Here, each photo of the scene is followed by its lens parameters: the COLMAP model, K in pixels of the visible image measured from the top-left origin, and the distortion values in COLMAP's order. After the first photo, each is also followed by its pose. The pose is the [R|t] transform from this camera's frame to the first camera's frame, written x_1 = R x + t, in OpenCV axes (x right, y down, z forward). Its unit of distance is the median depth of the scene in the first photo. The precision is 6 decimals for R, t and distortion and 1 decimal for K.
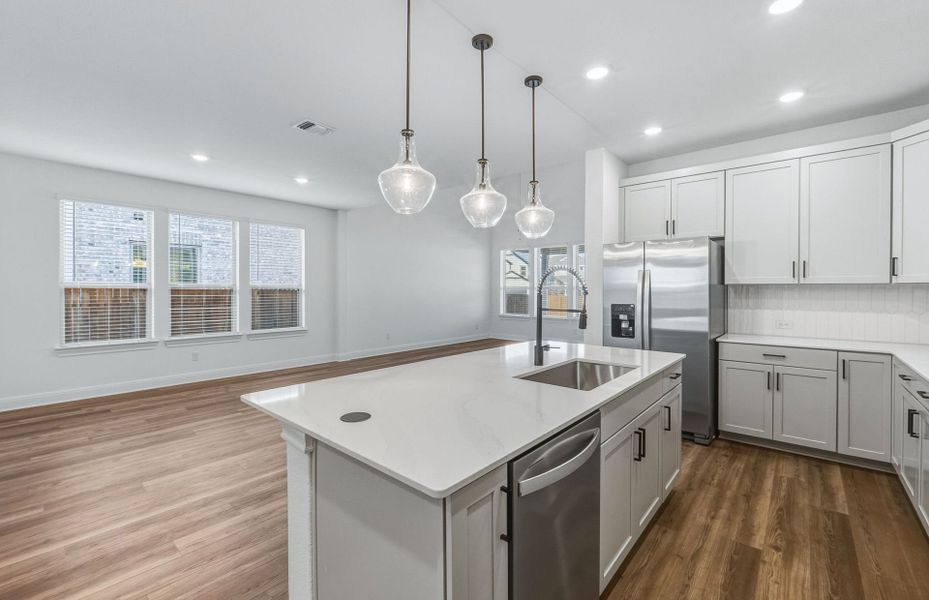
lens RADIAL K [[386.8, 0, 467.3], [0, 386.8, 294.5], [0, 0, 1]] dist [-0.009678, -0.000141]
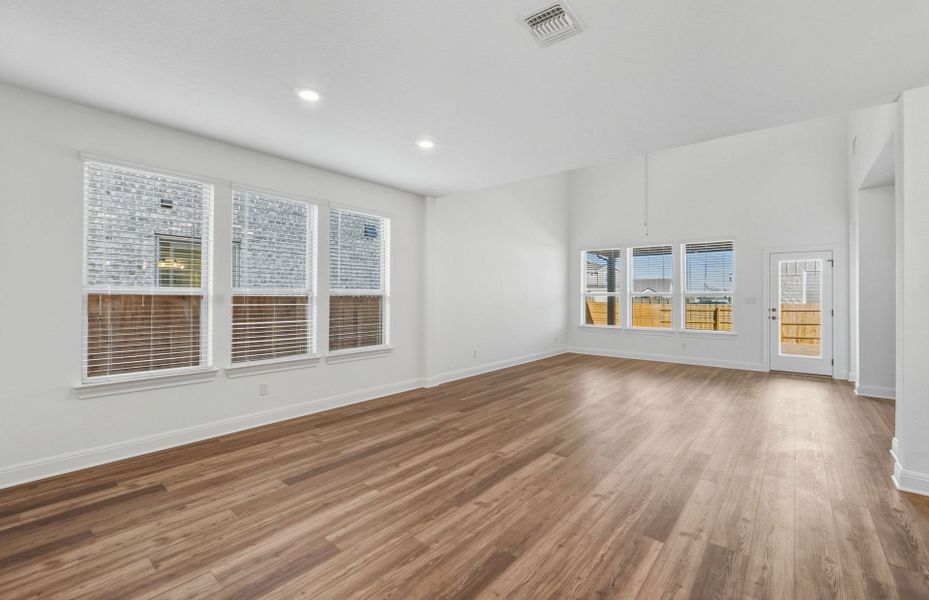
lens RADIAL K [[386.8, 0, 467.3], [0, 386.8, 294.5], [0, 0, 1]] dist [-0.009678, -0.000141]
pose [[0.999835, 0.001625, 0.018115, -0.317993], [-0.001367, 0.999898, -0.014240, -0.006476], [-0.018136, 0.014213, 0.999735, 0.251635]]
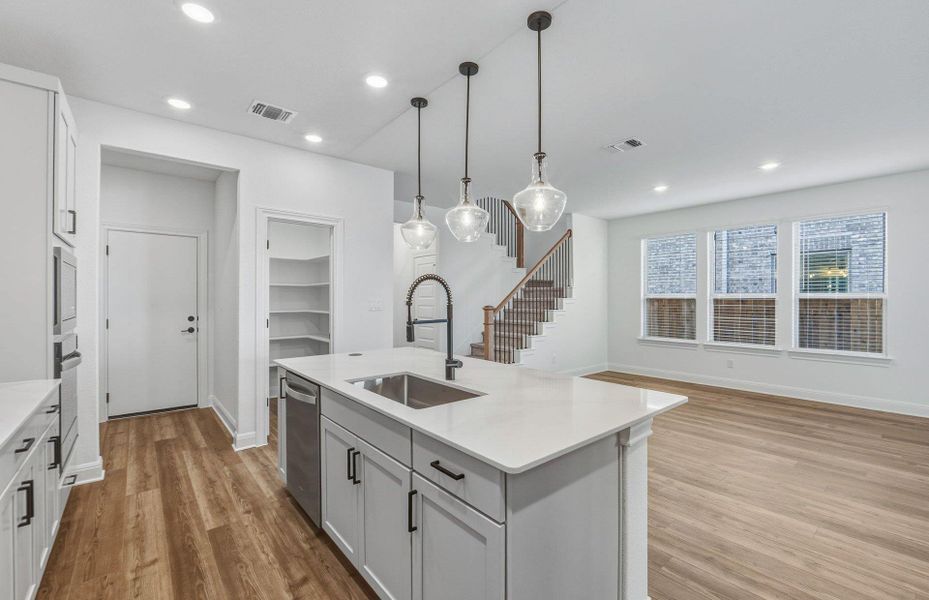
lens RADIAL K [[398.6, 0, 490.9], [0, 398.6, 298.8], [0, 0, 1]] dist [-0.001171, -0.000089]
pose [[-0.123965, -0.004026, -0.992278, 0.420053], [-0.011846, 0.999927, -0.002577, -0.004416], [0.992216, 0.011435, -0.124003, 0.457823]]
